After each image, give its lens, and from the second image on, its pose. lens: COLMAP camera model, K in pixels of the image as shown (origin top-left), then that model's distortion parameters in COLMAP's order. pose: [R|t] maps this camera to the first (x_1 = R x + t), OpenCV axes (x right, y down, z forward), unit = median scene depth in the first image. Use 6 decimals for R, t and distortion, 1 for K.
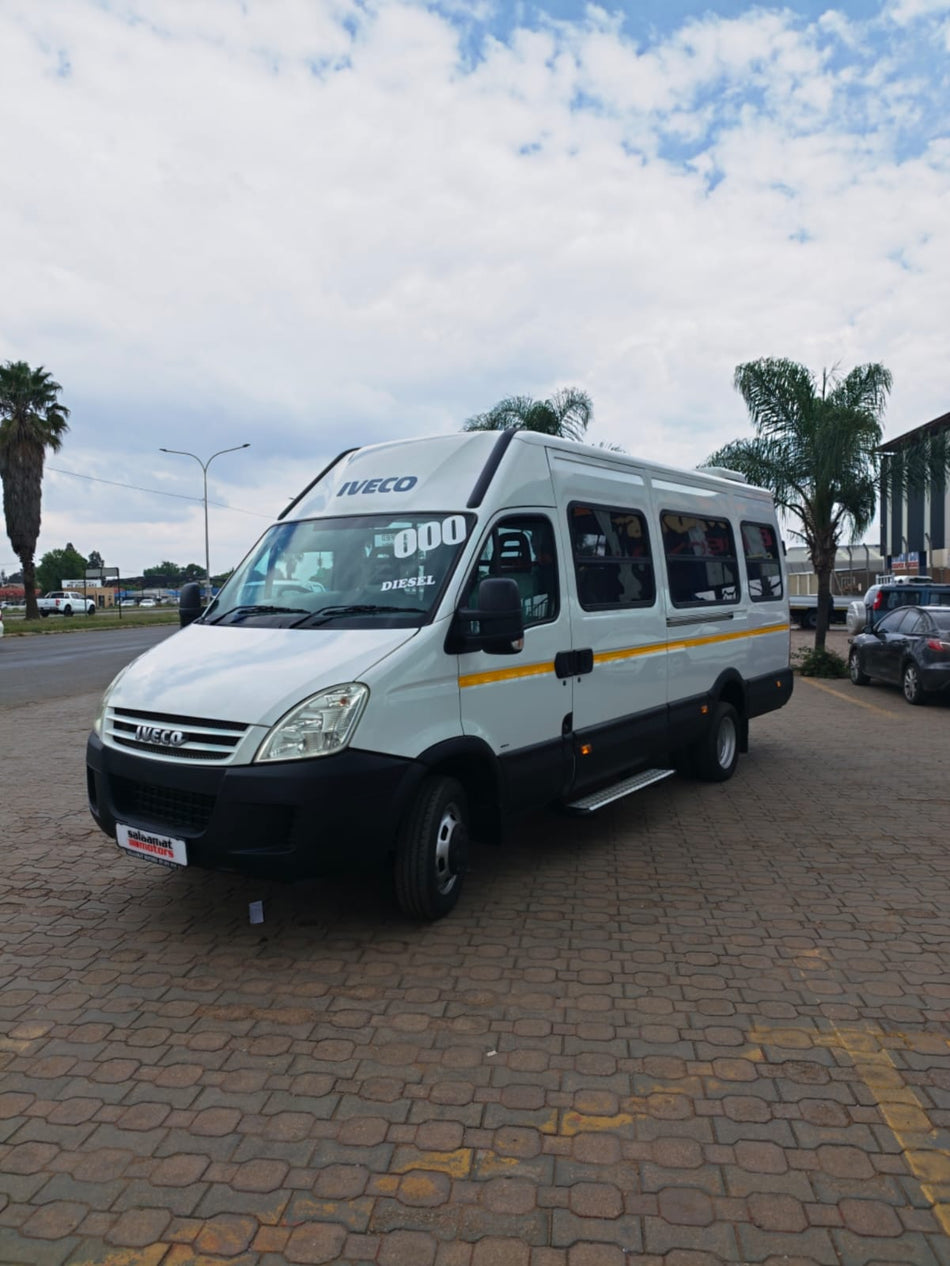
lens RADIAL K [[901.8, 0, 478.4], [0, 901.8, 605.9], [0, 0, 1]] dist [0.016534, -0.013272]
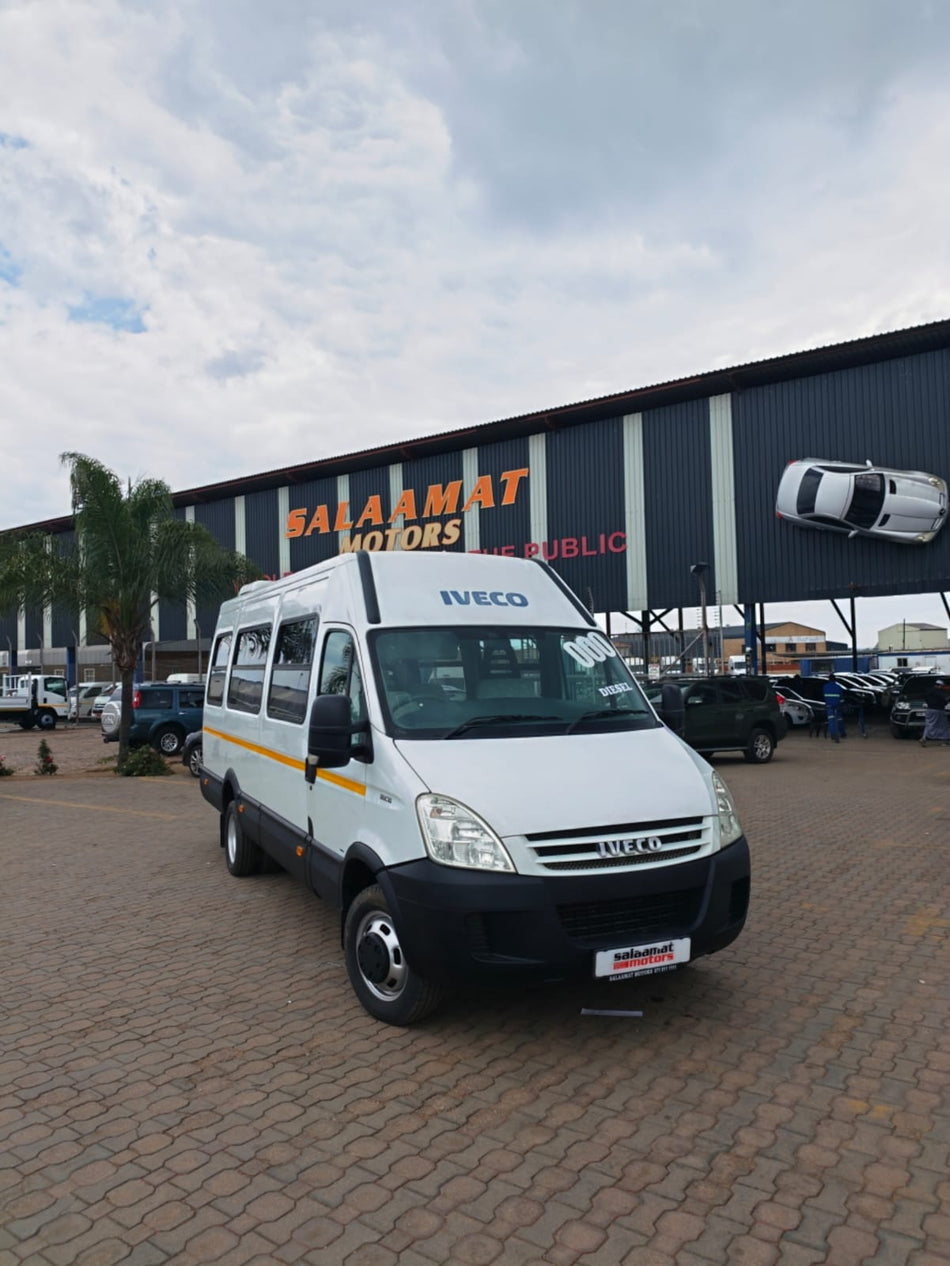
lens RADIAL K [[901.8, 0, 471.6], [0, 901.8, 631.1], [0, 0, 1]] dist [0.016534, -0.013272]
pose [[0.498229, 0.039438, 0.866148, -1.326158], [0.030951, 0.997519, -0.063223, -0.035478], [-0.866493, 0.058308, 0.495772, 0.652402]]
